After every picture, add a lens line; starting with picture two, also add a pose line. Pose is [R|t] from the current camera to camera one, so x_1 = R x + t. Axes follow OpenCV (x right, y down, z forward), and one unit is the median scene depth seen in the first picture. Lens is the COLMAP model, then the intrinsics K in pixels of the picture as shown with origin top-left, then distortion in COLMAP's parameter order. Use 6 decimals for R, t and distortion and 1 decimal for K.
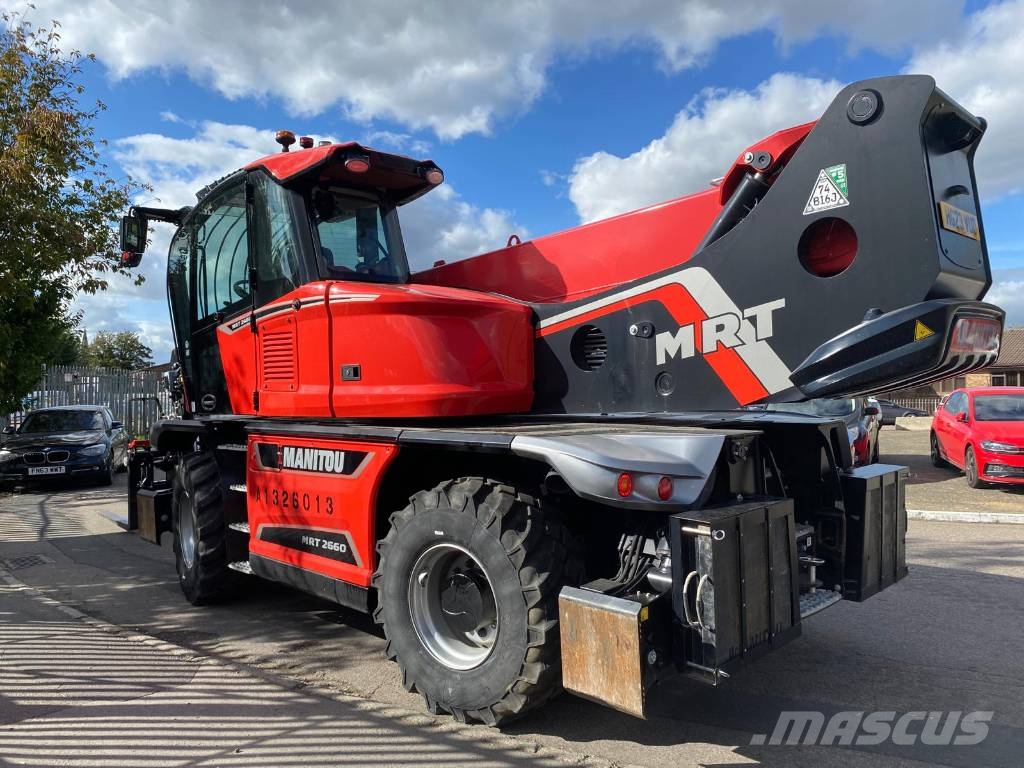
lens RADIAL K [[773.2, 0, 508.0], [0, 773.2, 379.7], [0, 0, 1]] dist [0.006540, -0.009249]
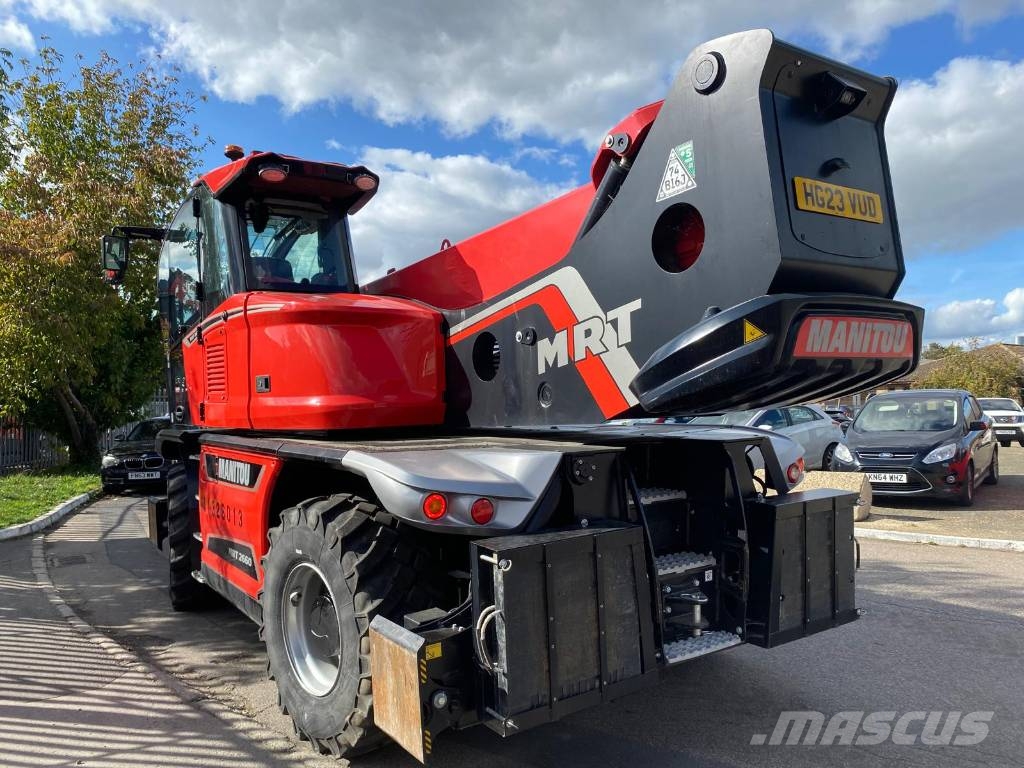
lens RADIAL K [[772.1, 0, 512.0], [0, 772.1, 384.0], [0, 0, 1]] dist [0.004868, -0.001537]
pose [[0.983319, -0.002891, -0.181866, 0.332004], [0.001256, 0.999958, -0.009106, 0.000279], [0.181885, 0.008725, 0.983281, 0.099766]]
